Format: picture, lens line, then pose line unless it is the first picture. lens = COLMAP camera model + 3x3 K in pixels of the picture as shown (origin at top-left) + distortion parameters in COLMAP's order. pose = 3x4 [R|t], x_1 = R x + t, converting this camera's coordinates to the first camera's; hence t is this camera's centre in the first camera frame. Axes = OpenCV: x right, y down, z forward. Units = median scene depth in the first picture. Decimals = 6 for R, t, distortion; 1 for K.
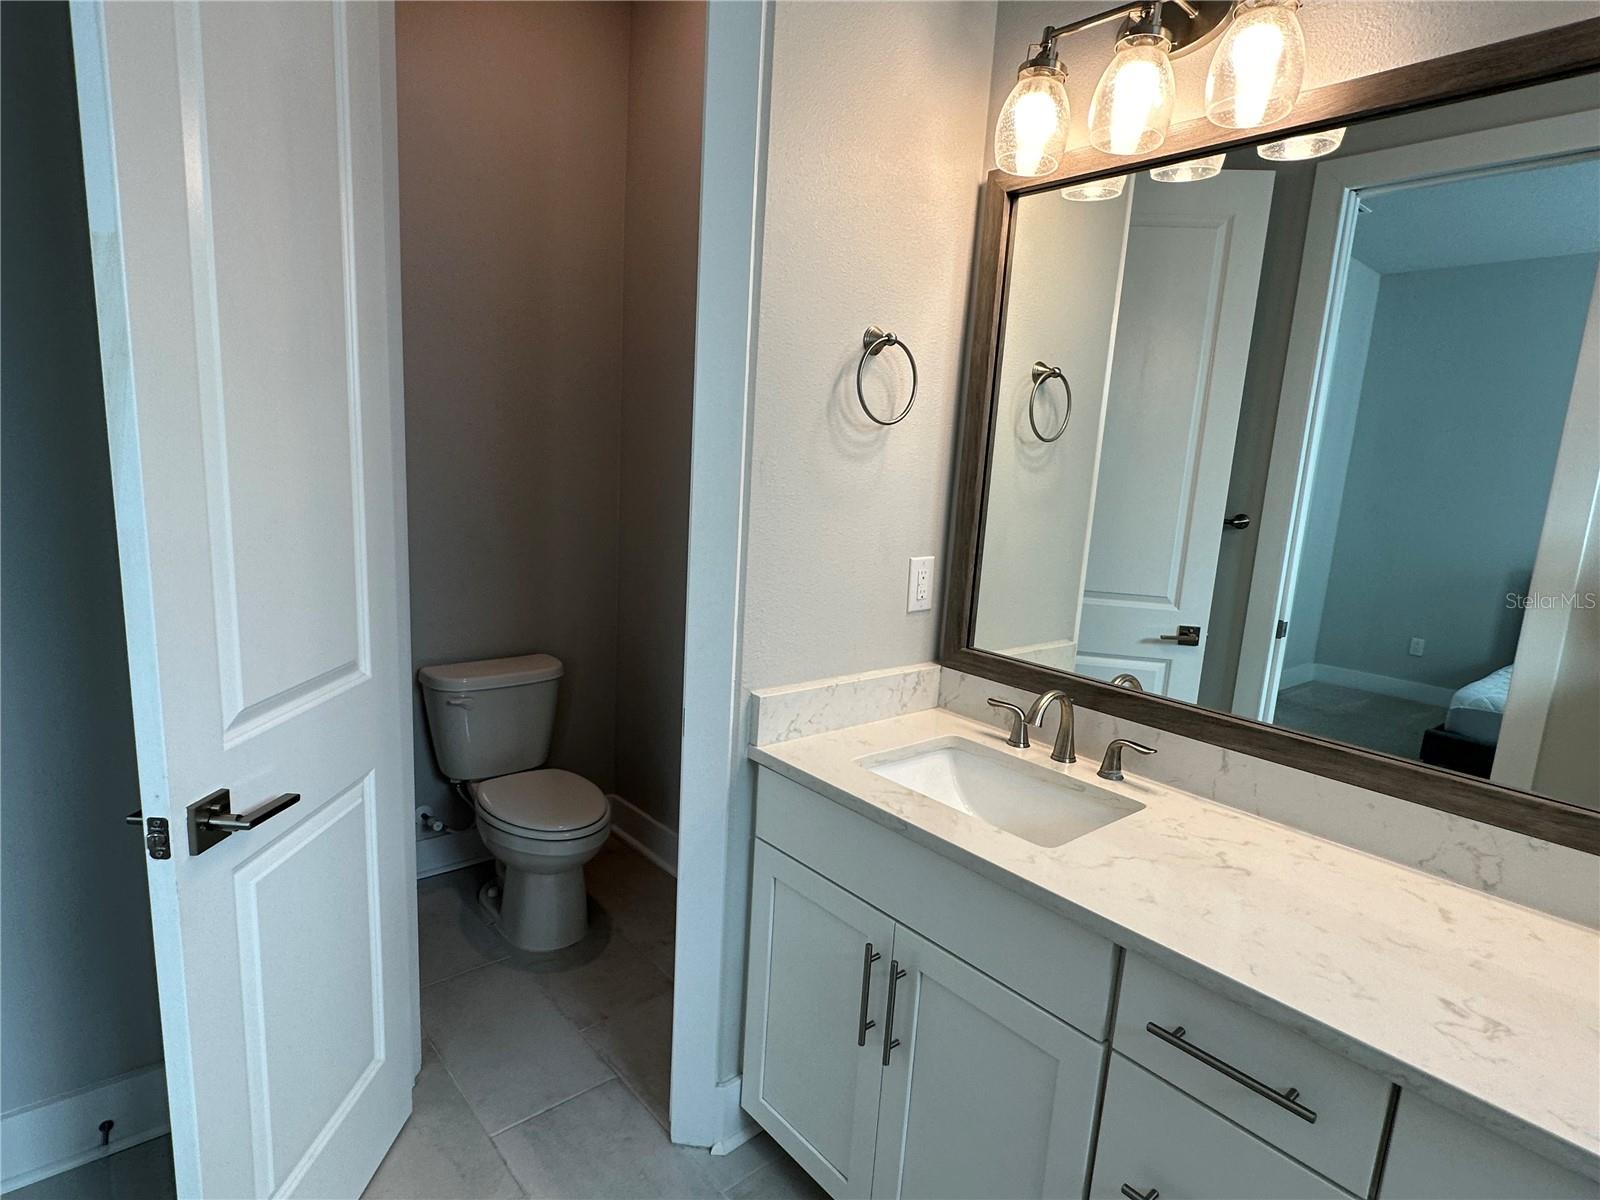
lens RADIAL K [[846.3, 0, 800.0], [0, 846.3, 600.0], [0, 0, 1]] dist [-0.002447, -0.000947]
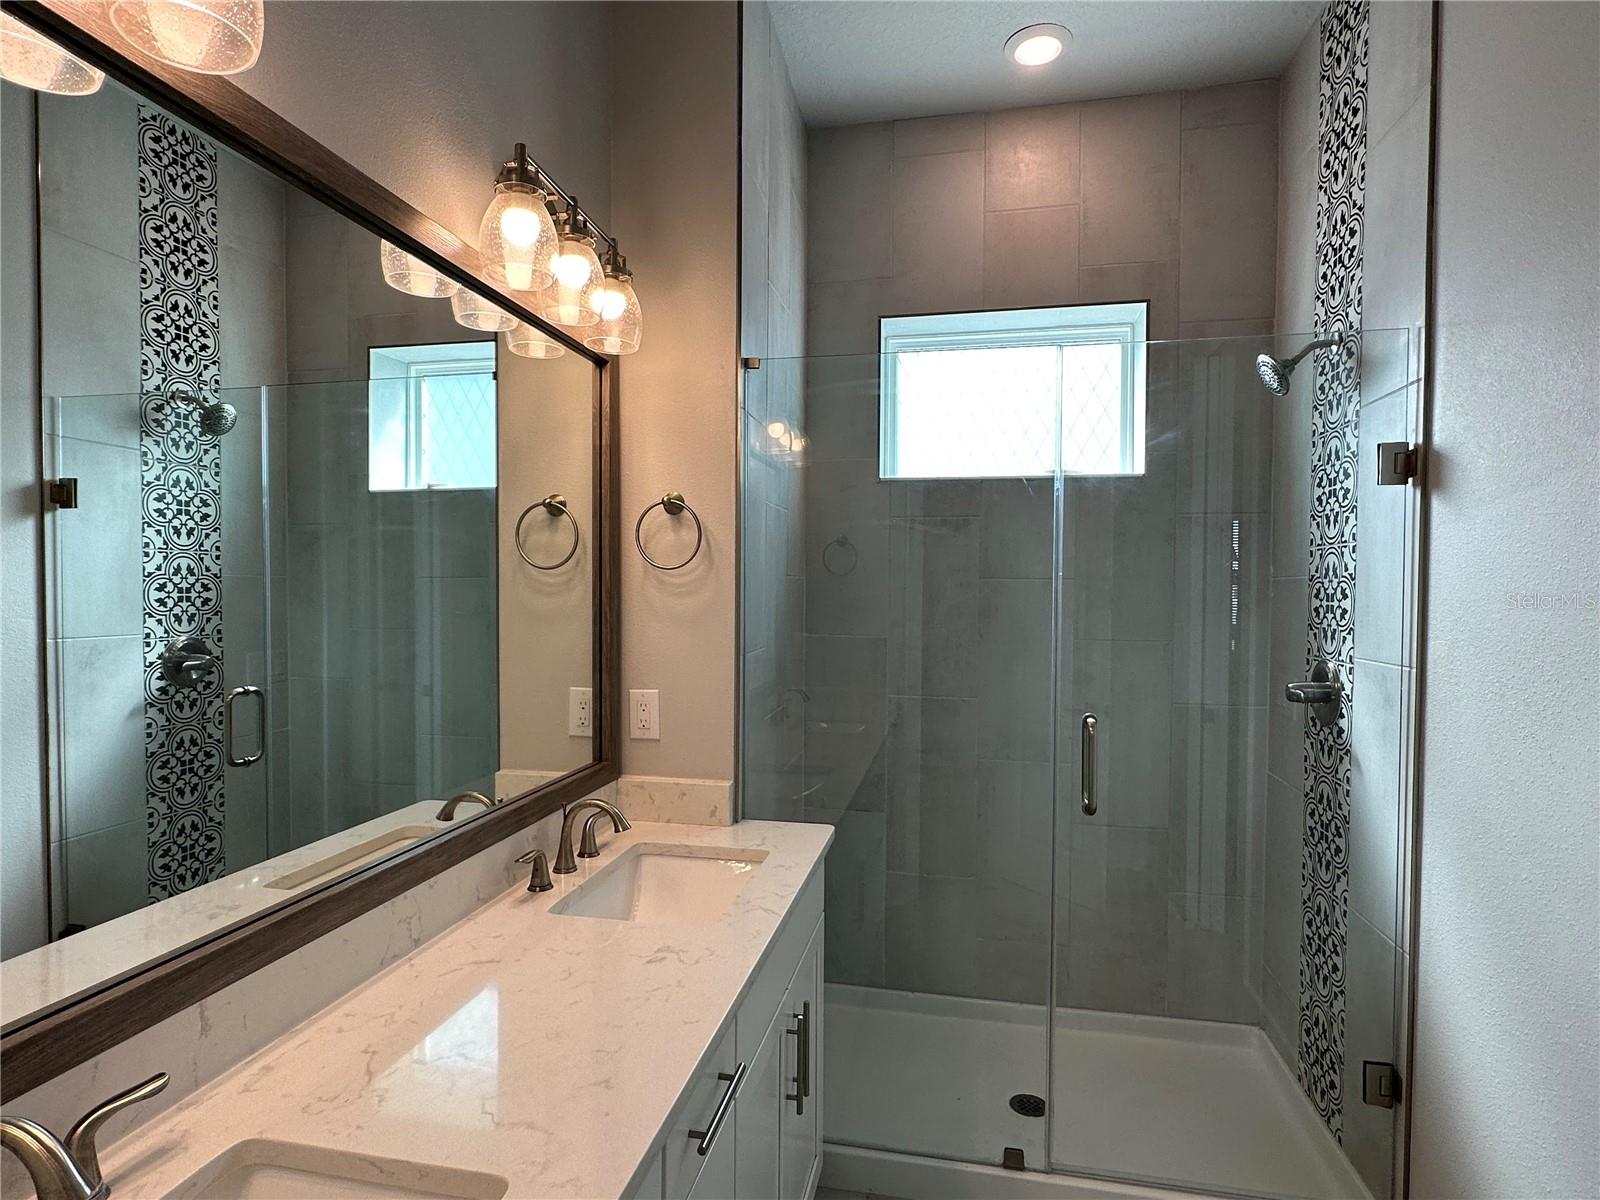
lens RADIAL K [[846.3, 0, 800.0], [0, 846.3, 600.0], [0, 0, 1]] dist [-0.002447, -0.000947]
pose [[-0.605842, -0.077920, 0.791760, -0.296755], [0.089187, 0.982268, 0.164912, -0.214038], [-0.790570, 0.170525, -0.588149, 1.055352]]
